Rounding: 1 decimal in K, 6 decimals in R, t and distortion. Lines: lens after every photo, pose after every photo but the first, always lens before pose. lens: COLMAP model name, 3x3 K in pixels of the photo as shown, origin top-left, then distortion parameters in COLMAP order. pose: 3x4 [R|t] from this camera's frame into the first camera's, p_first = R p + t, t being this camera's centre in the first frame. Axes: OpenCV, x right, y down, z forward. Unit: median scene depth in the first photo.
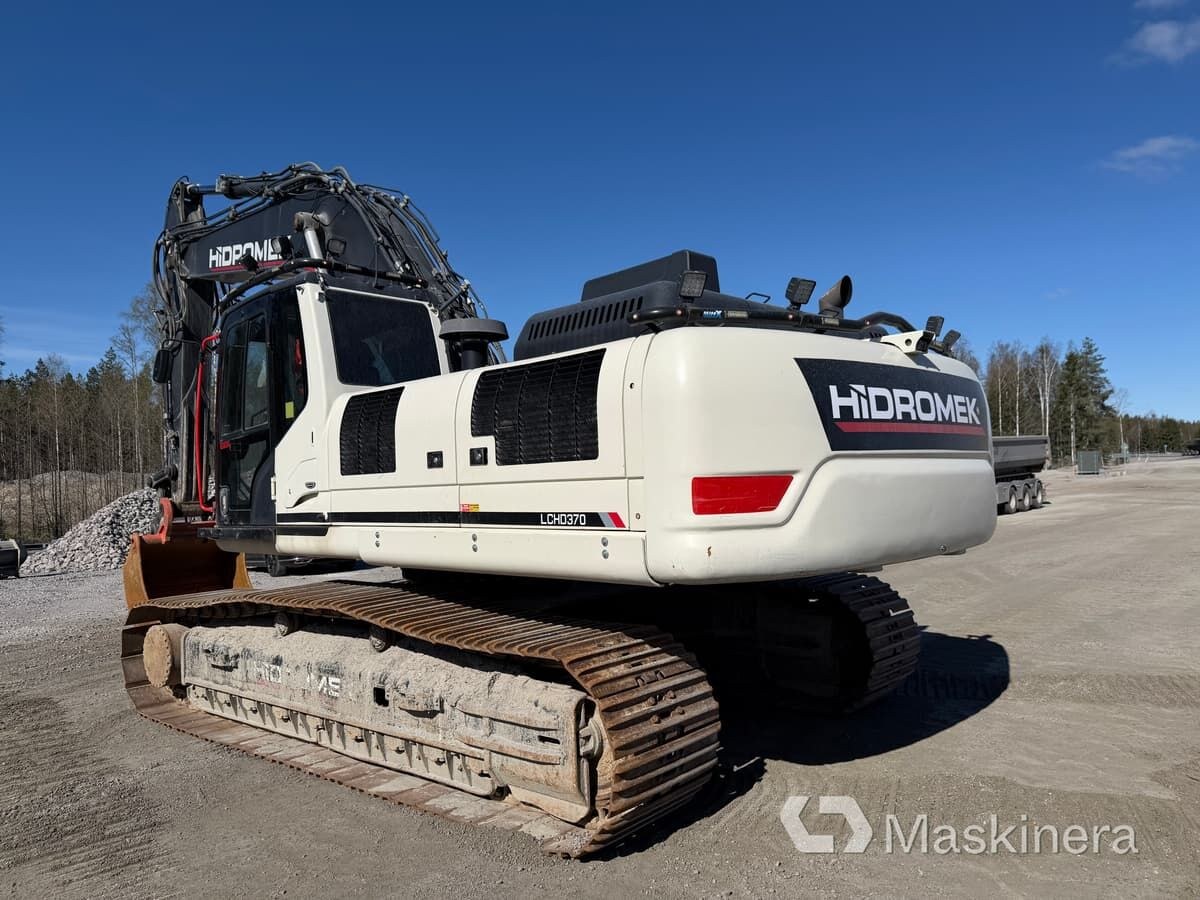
lens RADIAL K [[824.3, 0, 603.6], [0, 824.3, 456.5], [0, 0, 1]] dist [0.186436, -0.270202]
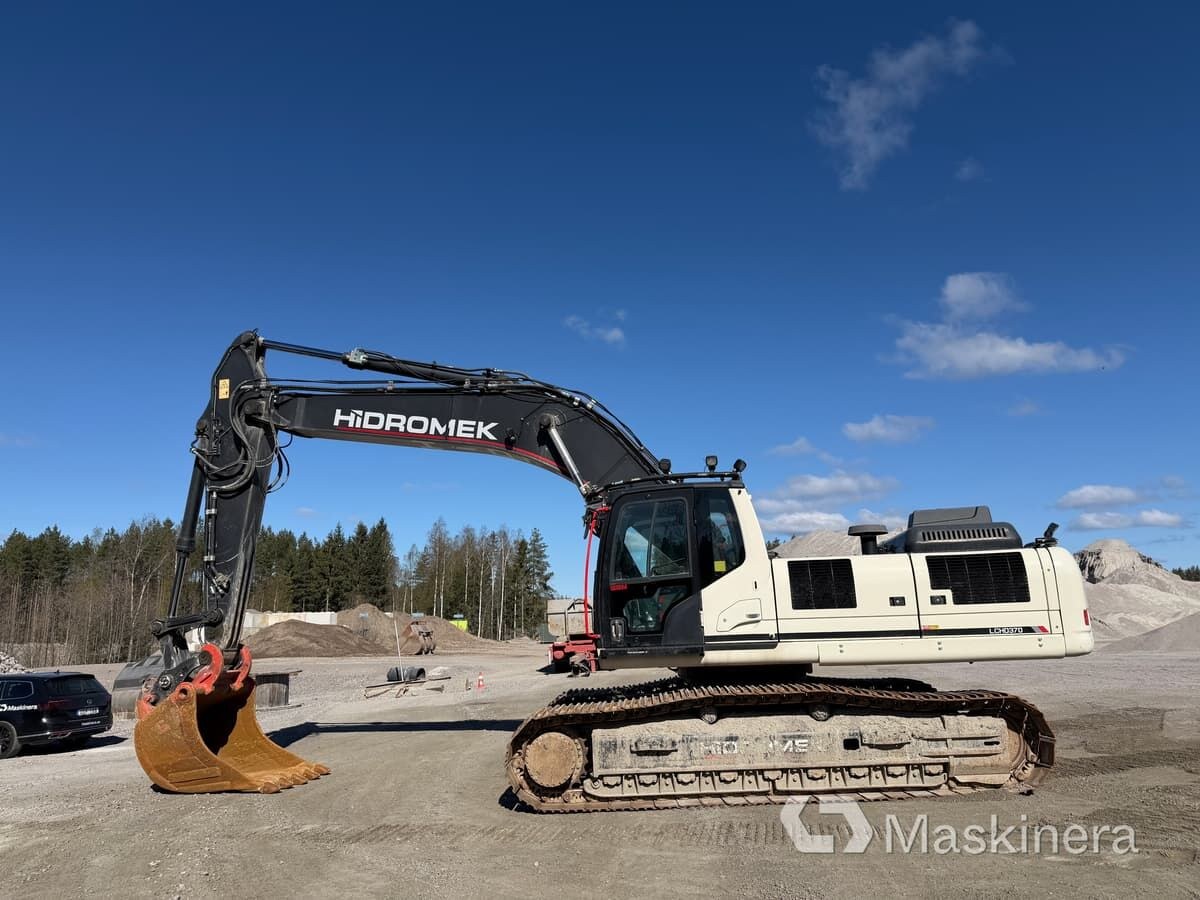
lens RADIAL K [[817.2, 0, 604.2], [0, 817.2, 445.7], [0, 0, 1]] dist [0.058406, -0.082746]
pose [[0.792797, 0.143430, 0.592369, -1.686991], [-0.011948, 0.975386, -0.220180, 0.071054], [-0.609369, 0.167480, 0.774997, -0.075412]]
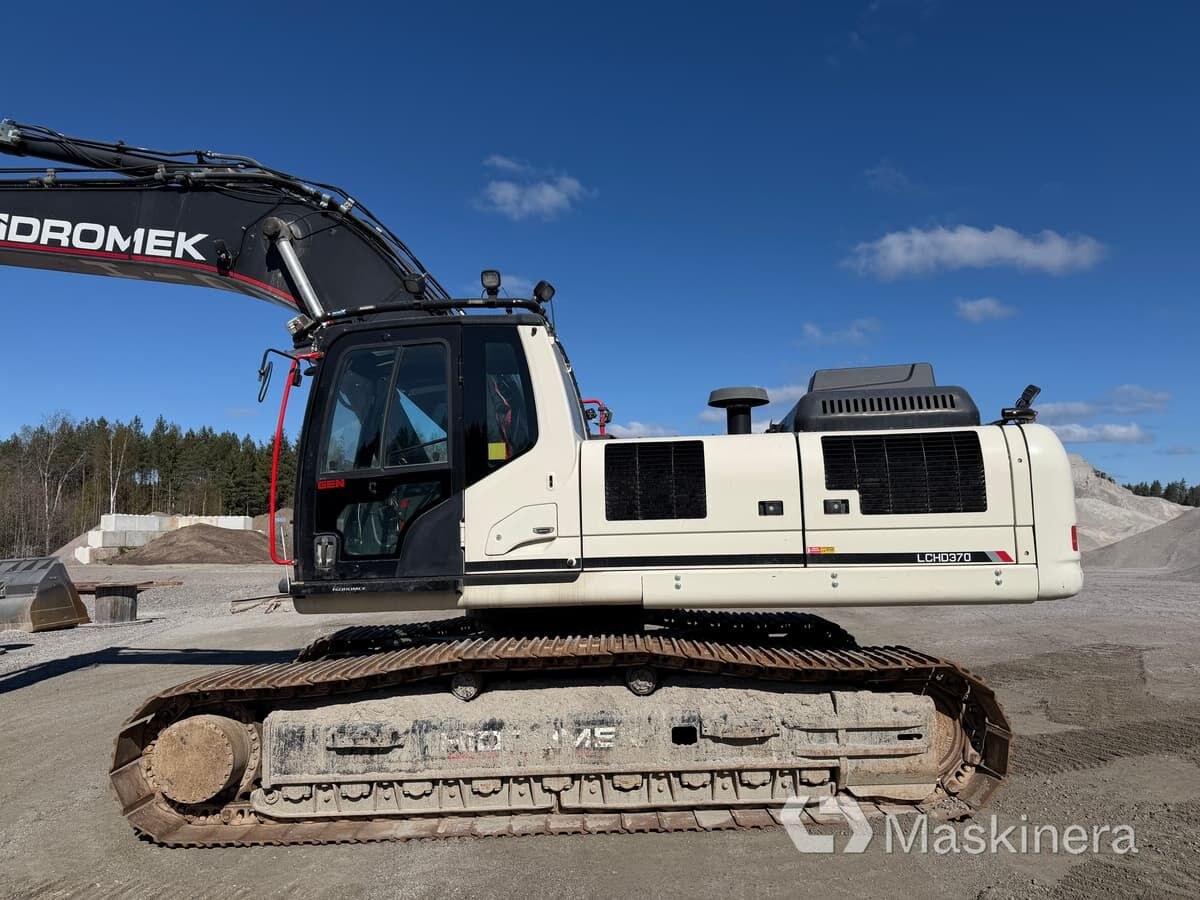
lens RADIAL K [[827.7, 0, 595.6], [0, 827.7, 444.8], [0, 0, 1]] dist [0.085949, -0.117847]
pose [[0.767720, 0.089488, 0.634505, -1.015416], [-0.023013, 0.993412, -0.112263, 0.046459], [-0.640372, 0.071585, 0.764722, 0.251973]]
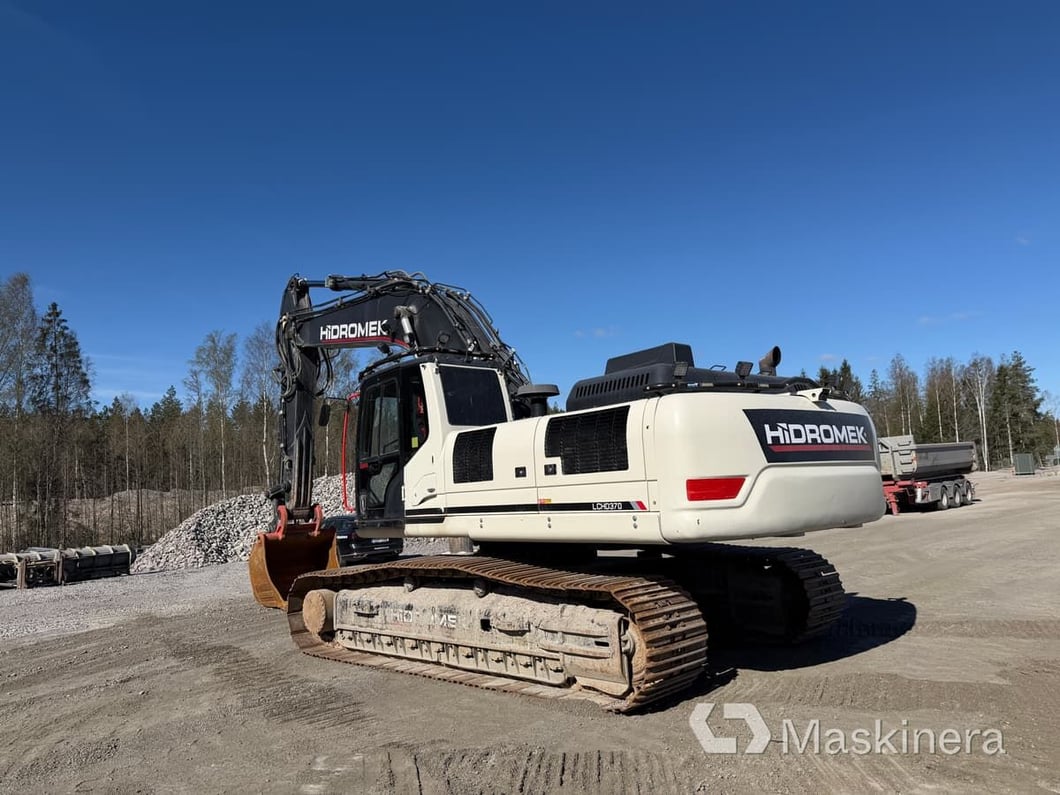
lens RADIAL K [[728.1, 0, 533.1], [0, 728.1, 403.2], [0, 0, 1]] dist [0.186436, -0.270202]
pose [[0.997676, -0.027136, -0.062493, -0.077336], [0.021632, 0.995963, -0.087123, -0.005115], [0.064604, 0.085569, 0.994236, -0.394492]]
